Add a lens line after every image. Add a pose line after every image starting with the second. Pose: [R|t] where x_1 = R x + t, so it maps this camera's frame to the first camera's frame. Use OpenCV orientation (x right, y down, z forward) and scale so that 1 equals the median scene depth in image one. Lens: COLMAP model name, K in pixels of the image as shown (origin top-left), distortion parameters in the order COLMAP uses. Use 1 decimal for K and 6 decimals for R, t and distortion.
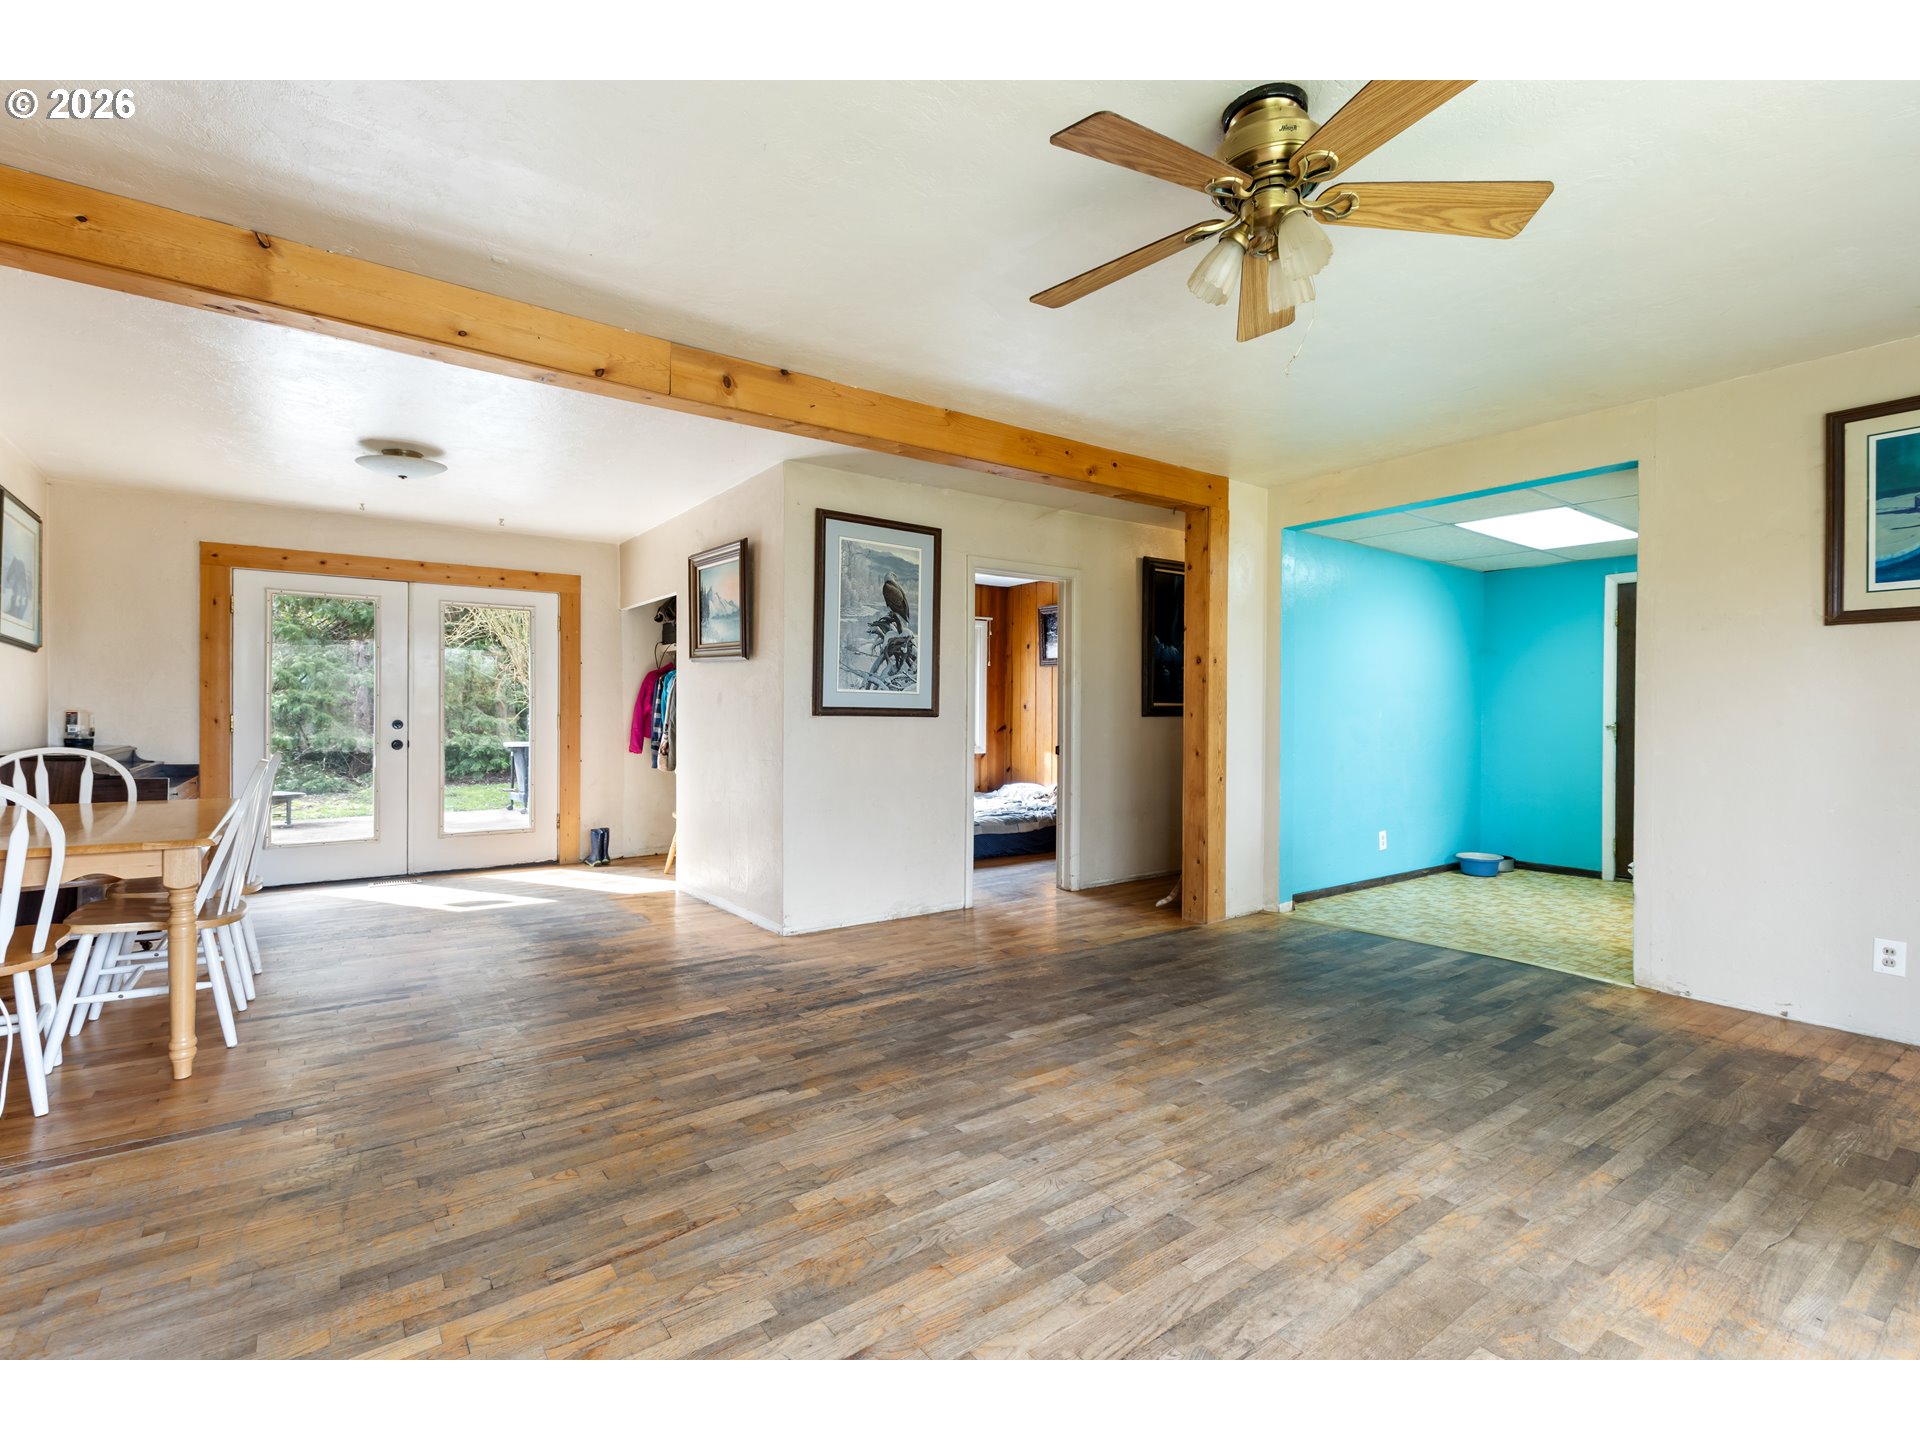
lens RADIAL K [[879.5, 0, 960.0], [0, 879.5, 720.0], [0, 0, 1]] dist [0.000242, -0.000372]
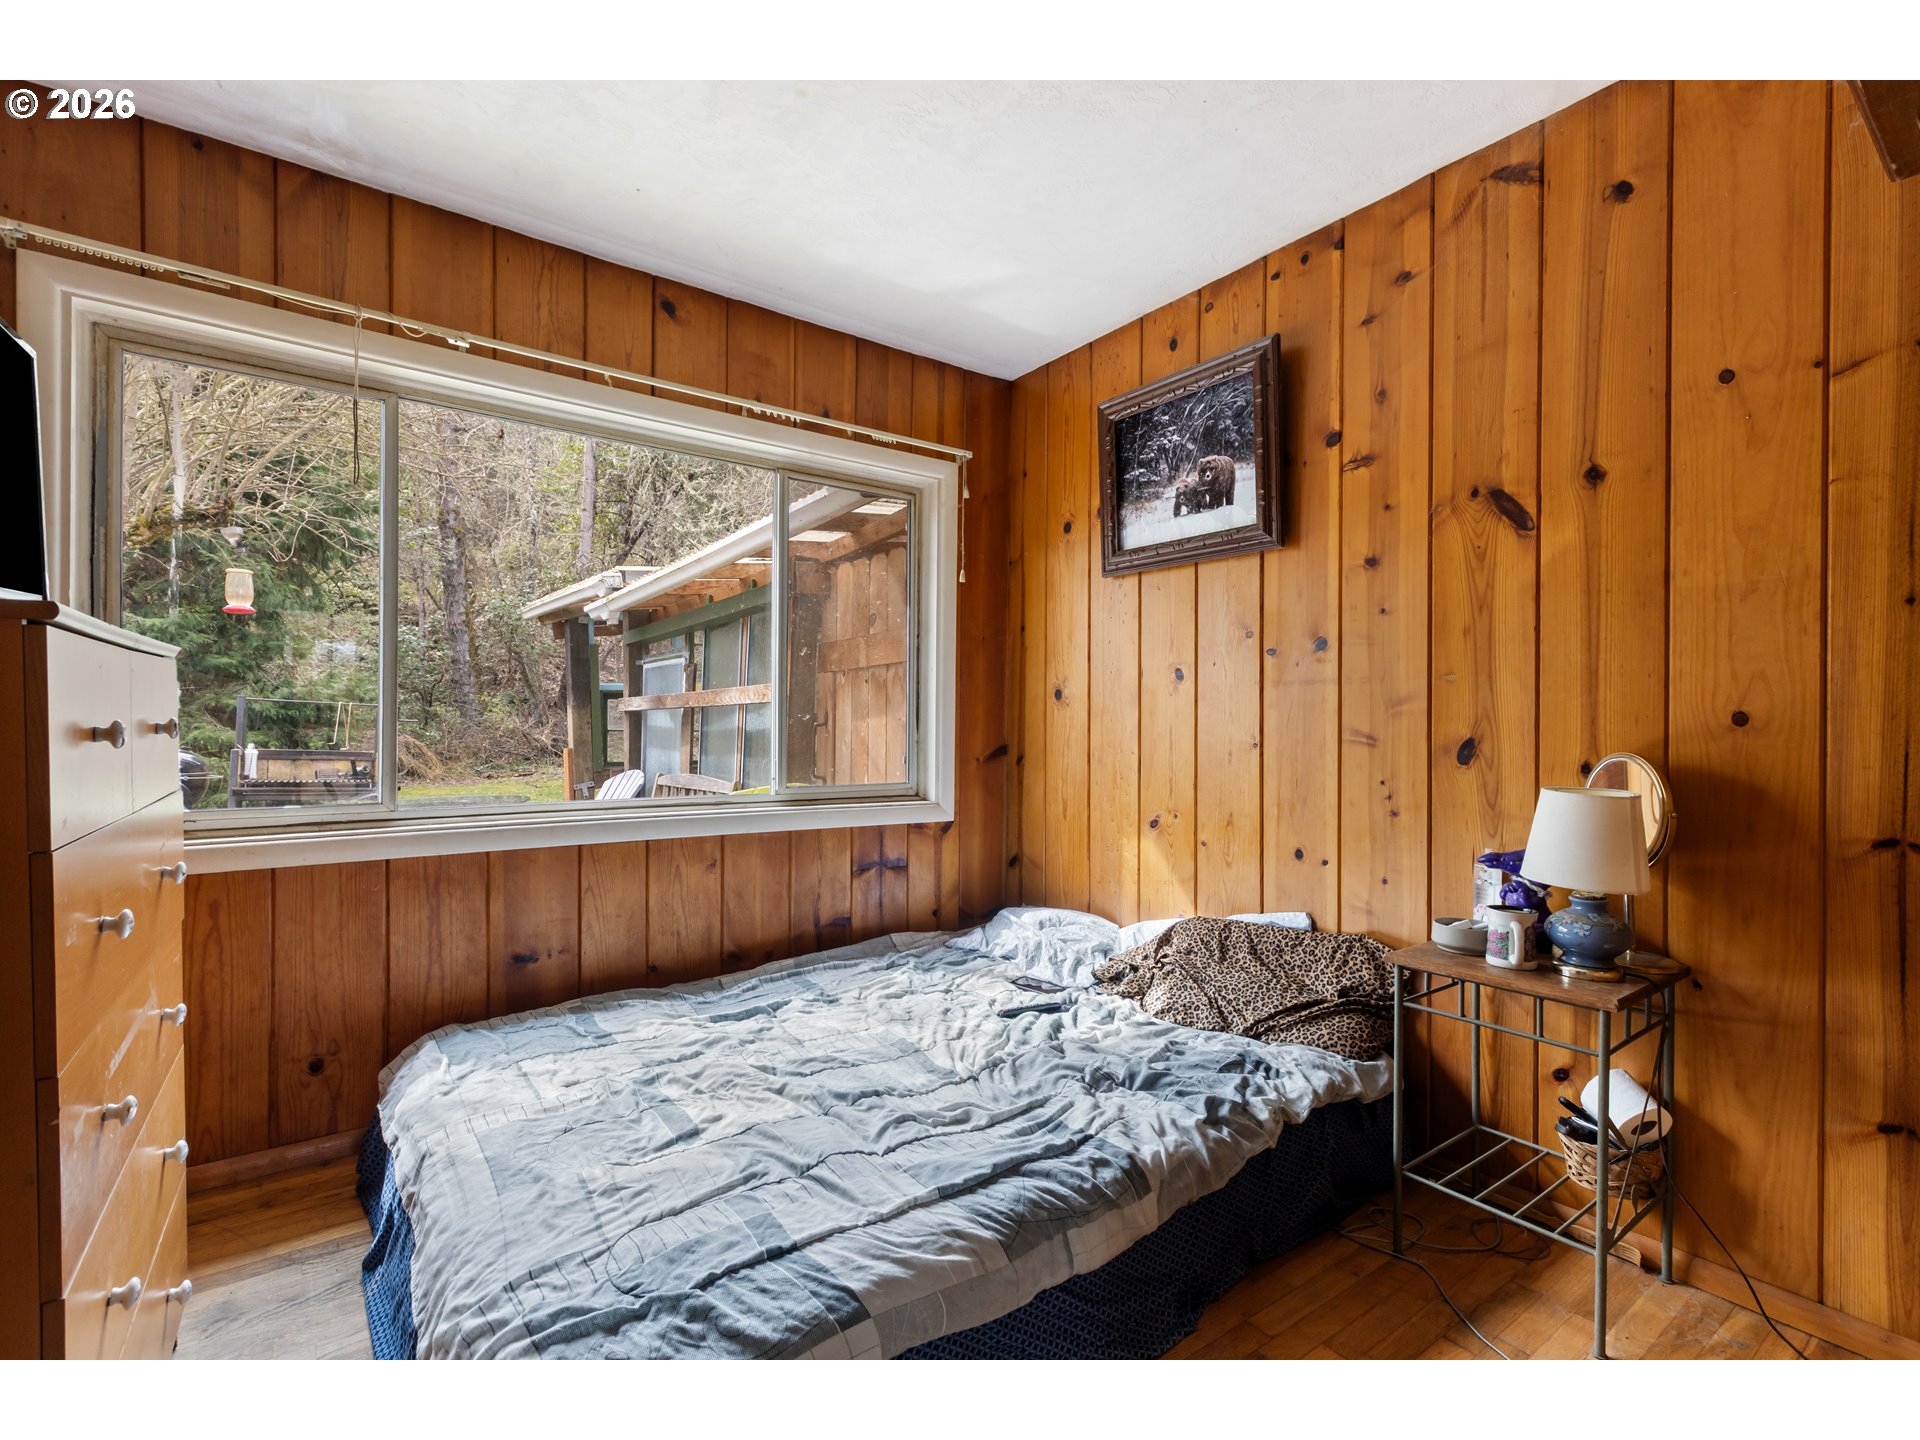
lens RADIAL K [[879.5, 0, 960.0], [0, 879.5, 720.0], [0, 0, 1]] dist [0.000242, -0.000372]
pose [[0.999988, -0.004945, -0.000333, 0.032790], [0.004942, 0.999929, -0.010861, -0.000548], [0.000386, 0.010860, 0.999941, 0.635015]]
